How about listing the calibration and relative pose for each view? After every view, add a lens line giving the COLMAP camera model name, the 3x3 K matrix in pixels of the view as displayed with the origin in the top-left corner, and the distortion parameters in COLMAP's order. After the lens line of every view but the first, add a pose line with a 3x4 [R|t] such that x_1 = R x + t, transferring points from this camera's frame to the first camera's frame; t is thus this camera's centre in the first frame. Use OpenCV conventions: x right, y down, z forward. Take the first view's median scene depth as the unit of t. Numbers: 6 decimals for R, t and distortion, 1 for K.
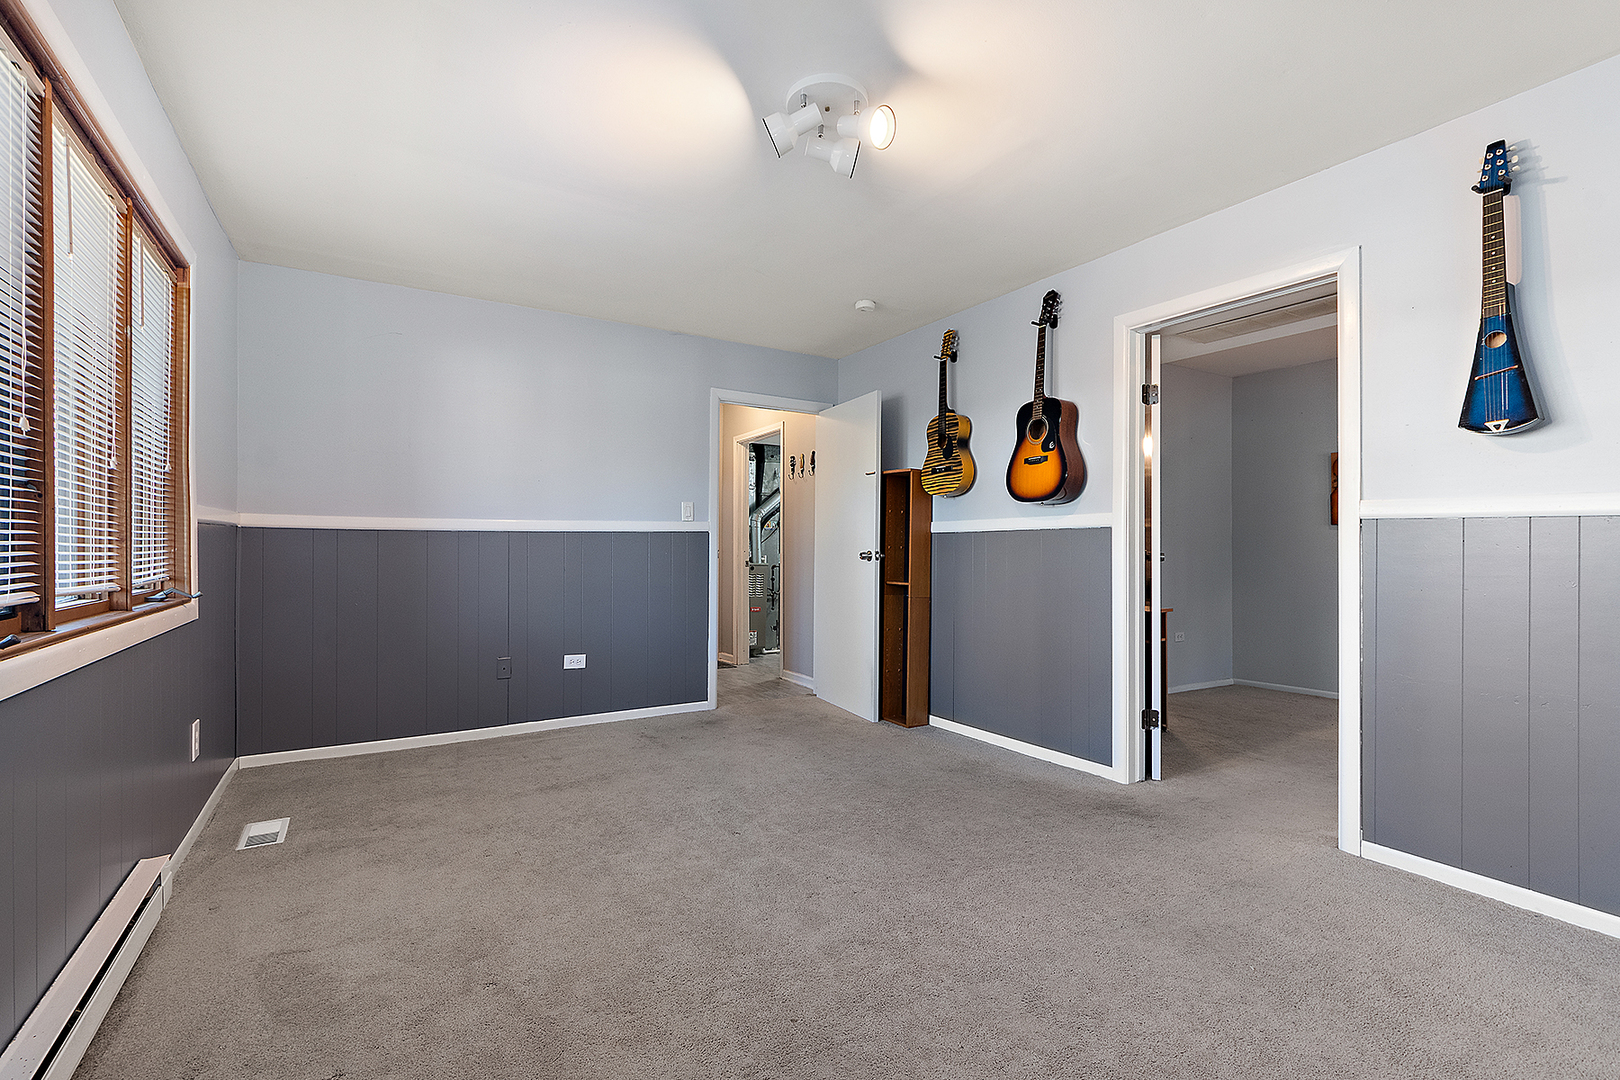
lens RADIAL K [[730.4, 0, 775.0], [0, 730.4, 545.1], [0, 0, 1]] dist [-0.001263, -0.001464]
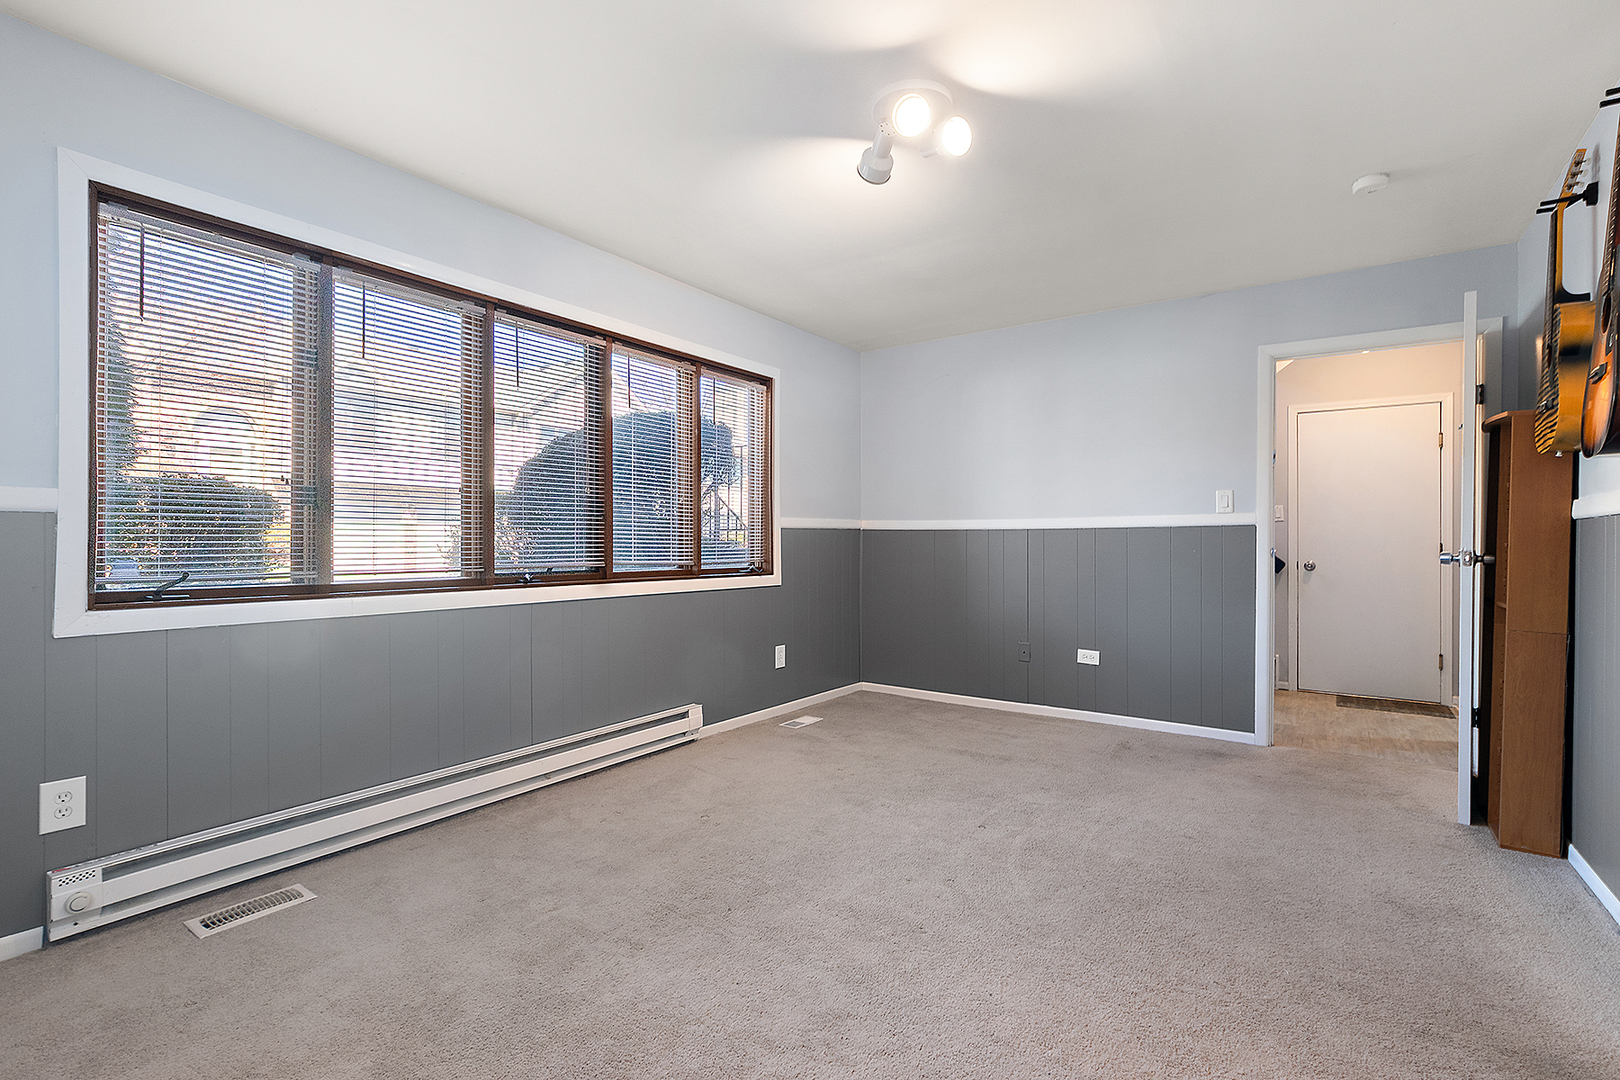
lens RADIAL K [[730.4, 0, 808.5], [0, 730.4, 551.2], [0, 0, 1]] dist [-0.001263, -0.001464]
pose [[0.402549, 0.011139, -0.915331, 0.536704], [-0.000445, 0.999928, 0.011973, 0.001629], [0.915398, -0.004412, 0.402525, 0.262052]]
